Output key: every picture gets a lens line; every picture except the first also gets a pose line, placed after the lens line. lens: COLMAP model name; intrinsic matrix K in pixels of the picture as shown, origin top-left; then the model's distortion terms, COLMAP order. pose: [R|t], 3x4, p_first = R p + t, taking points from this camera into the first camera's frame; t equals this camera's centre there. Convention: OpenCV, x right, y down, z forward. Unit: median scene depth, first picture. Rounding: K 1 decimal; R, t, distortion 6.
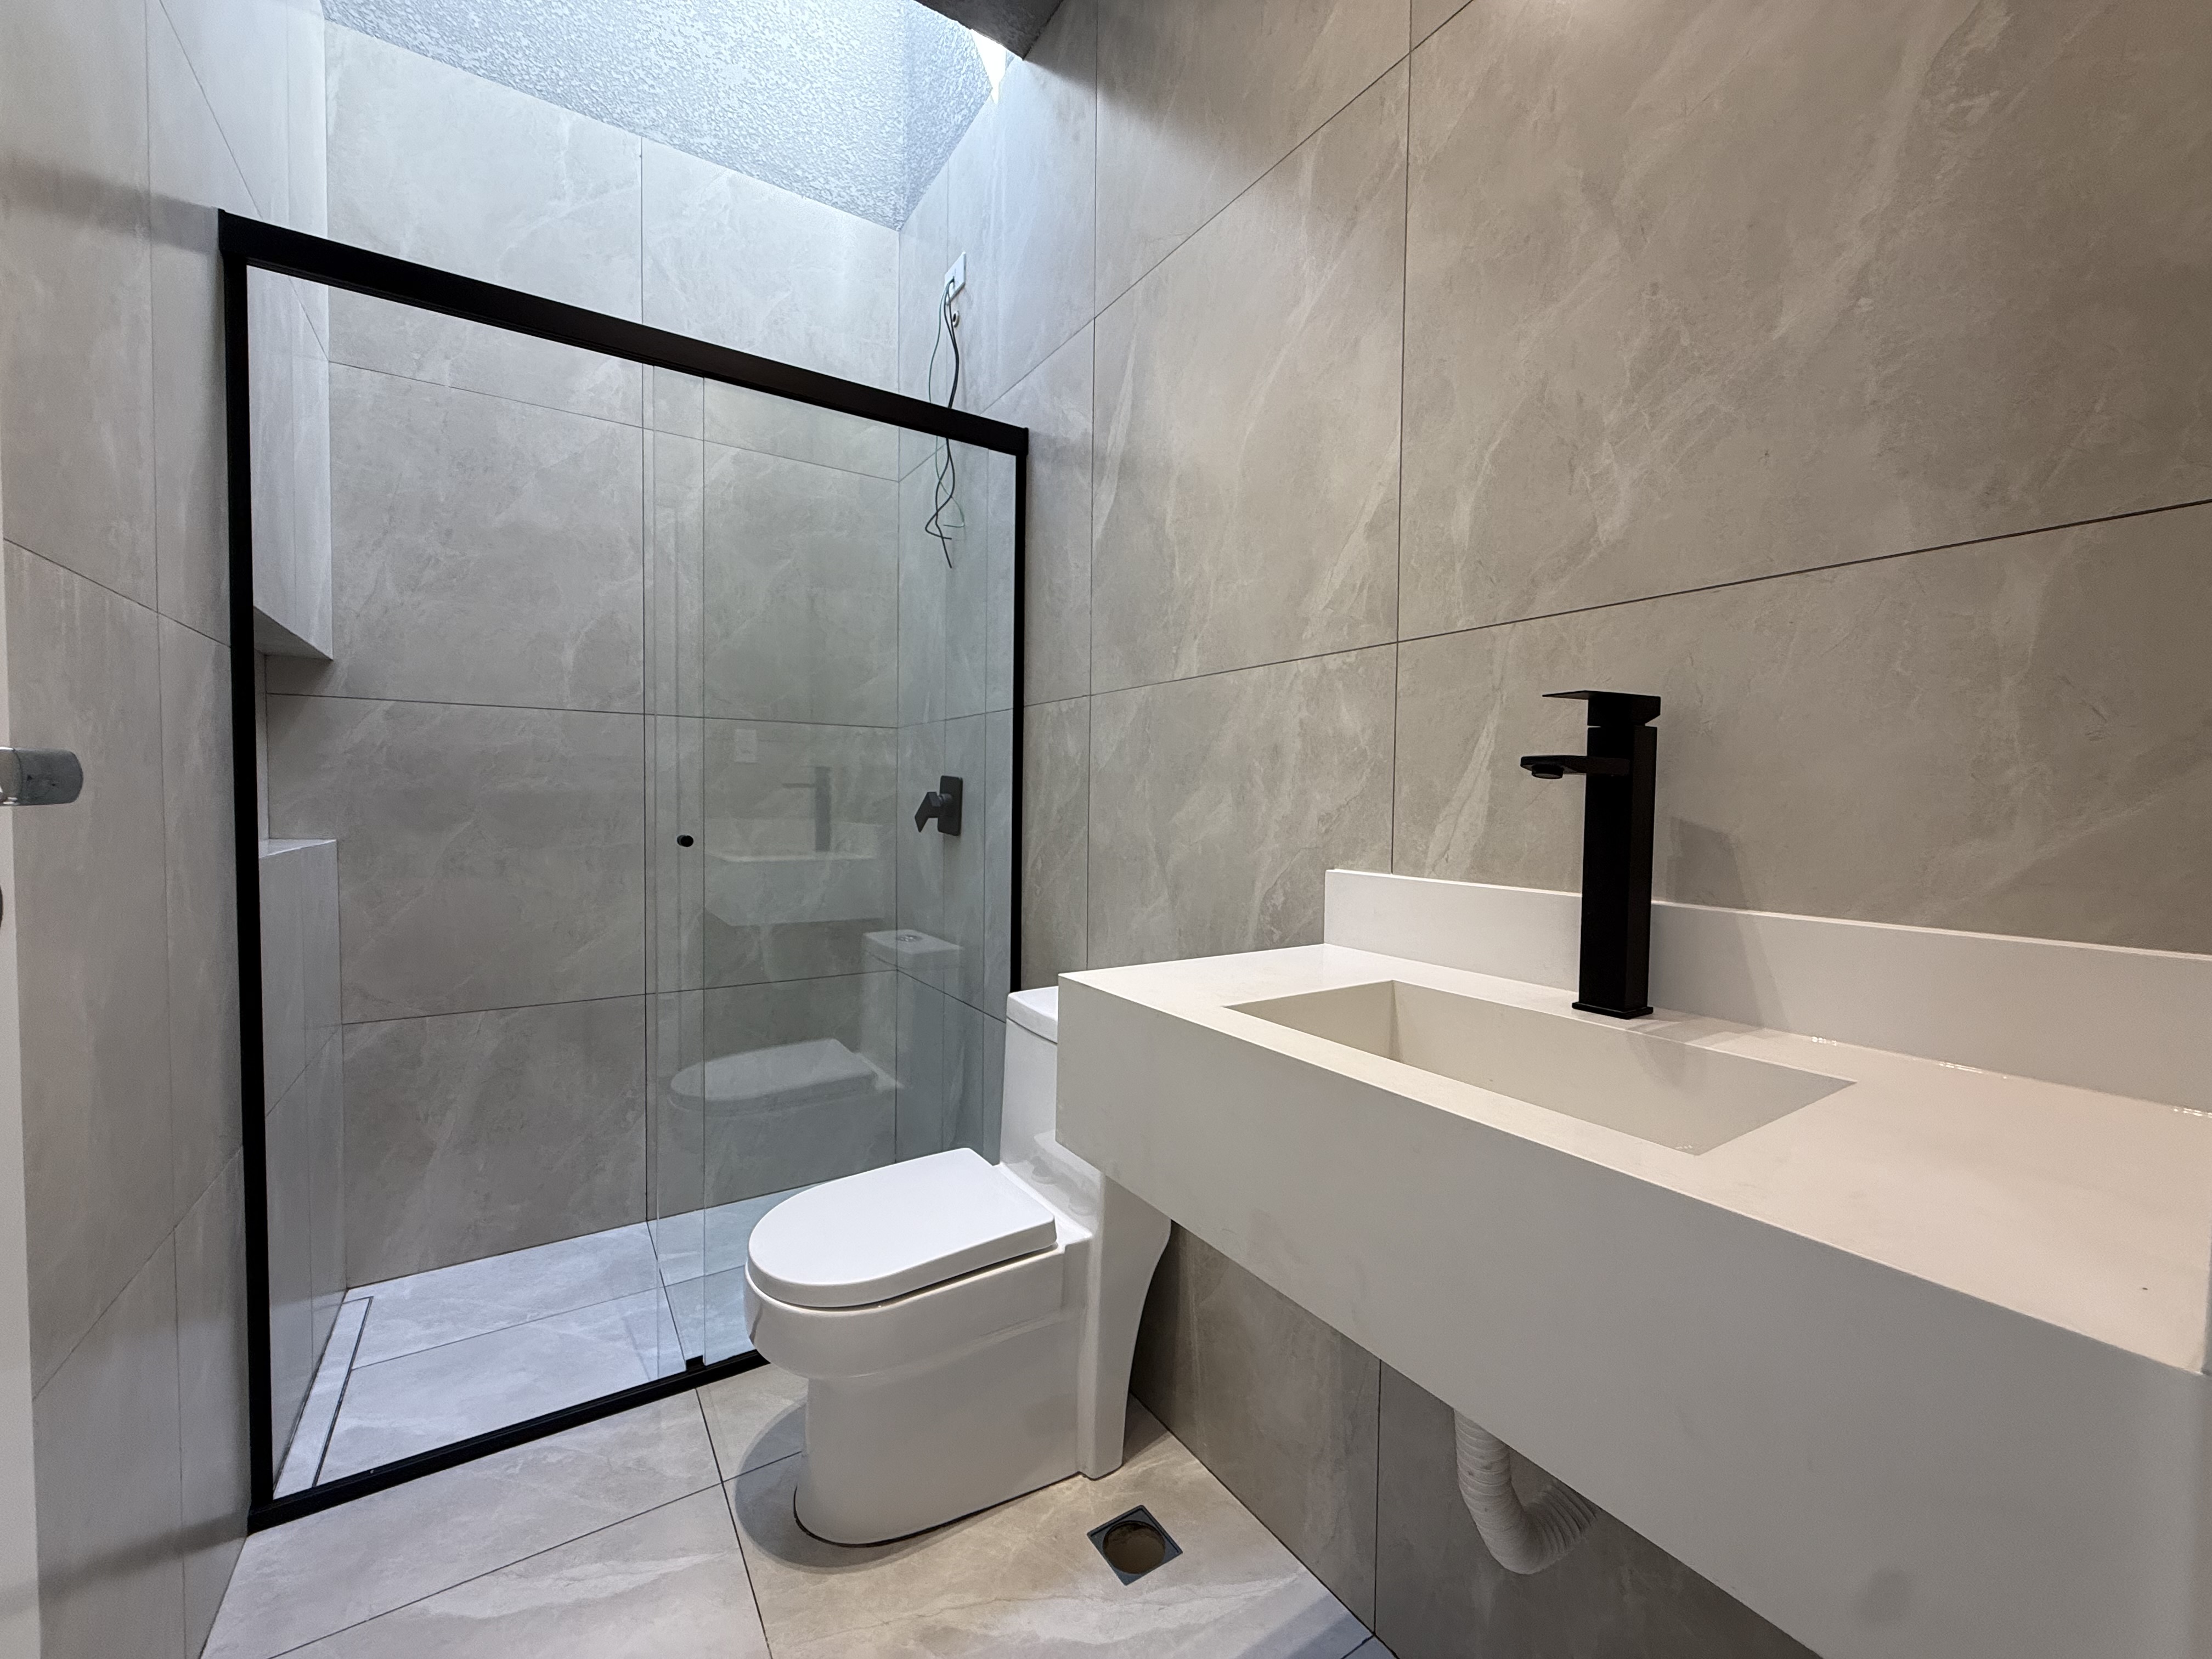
lens RADIAL K [[876.5, 0, 1110.8], [0, 876.5, 825.0], [0, 0, 1]] dist [-0.000739, 0.000122]
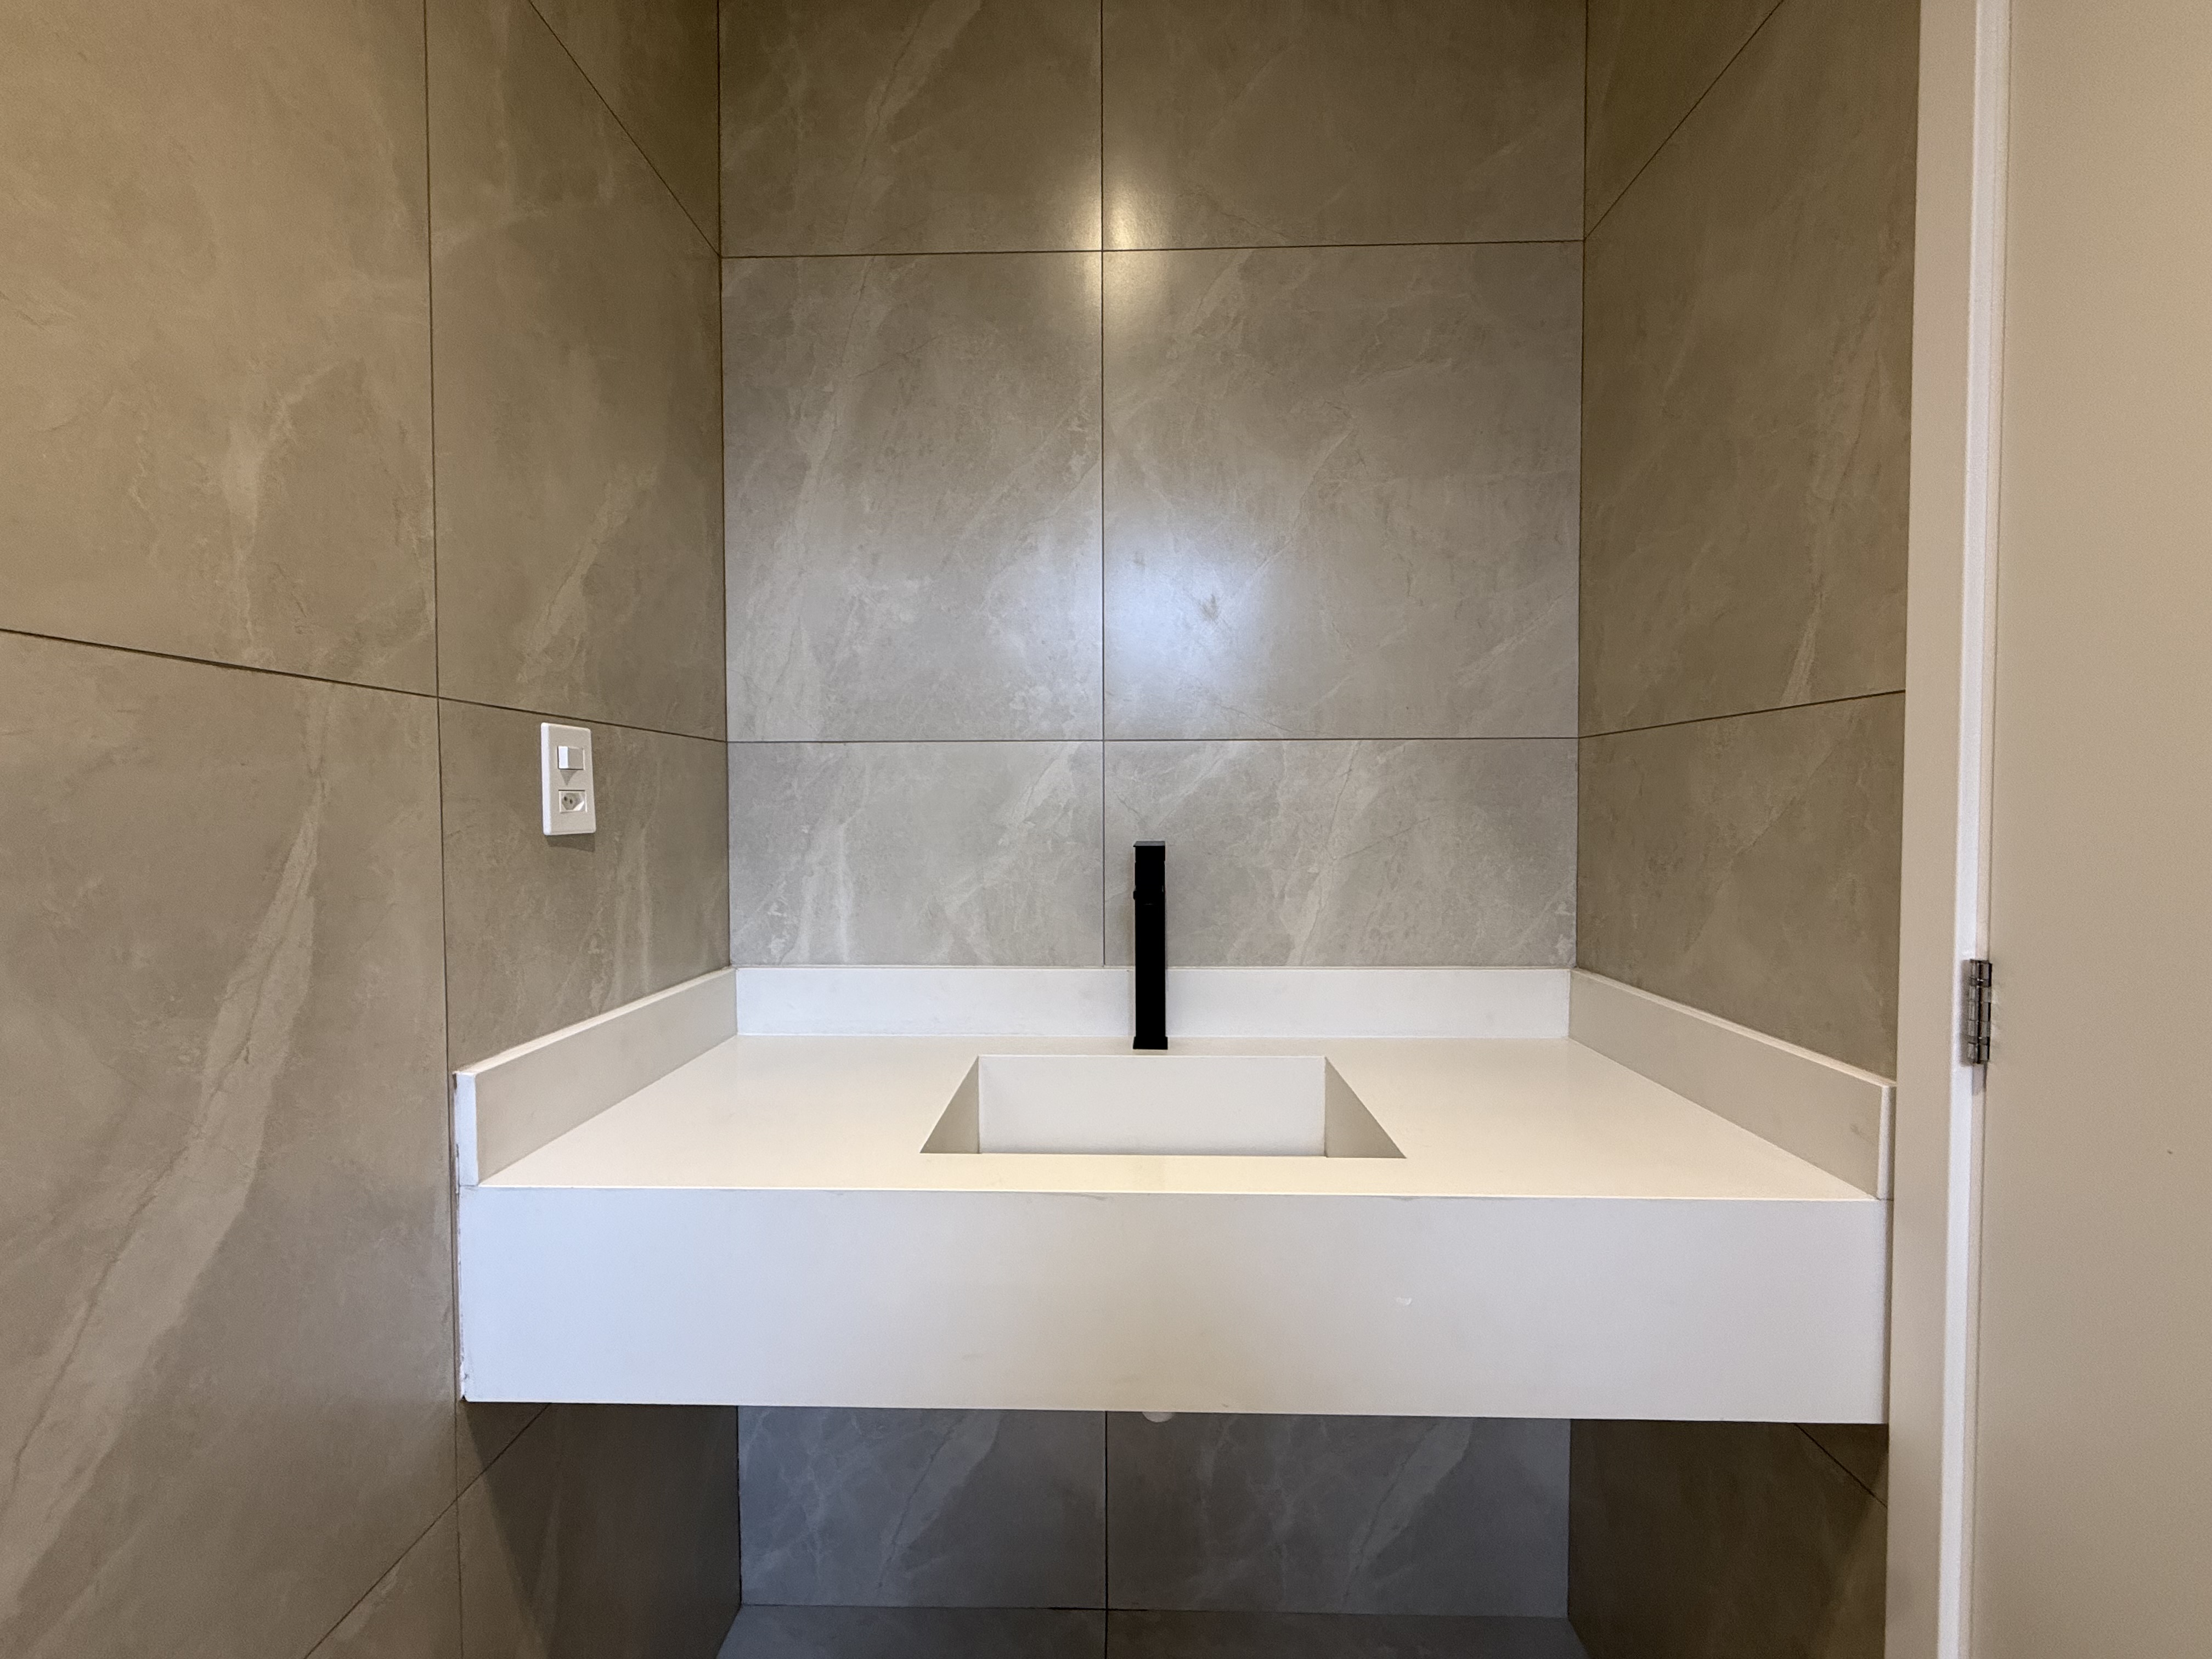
lens RADIAL K [[876.5, 0, 1101.1], [0, 876.5, 817.8], [0, 0, 1]] dist [-0.000739, 0.000122]
pose [[-0.837953, -0.023058, 0.545255, -0.401159], [0.006013, 0.998656, 0.051473, -0.145773], [-0.545709, 0.046410, -0.836689, 1.173365]]
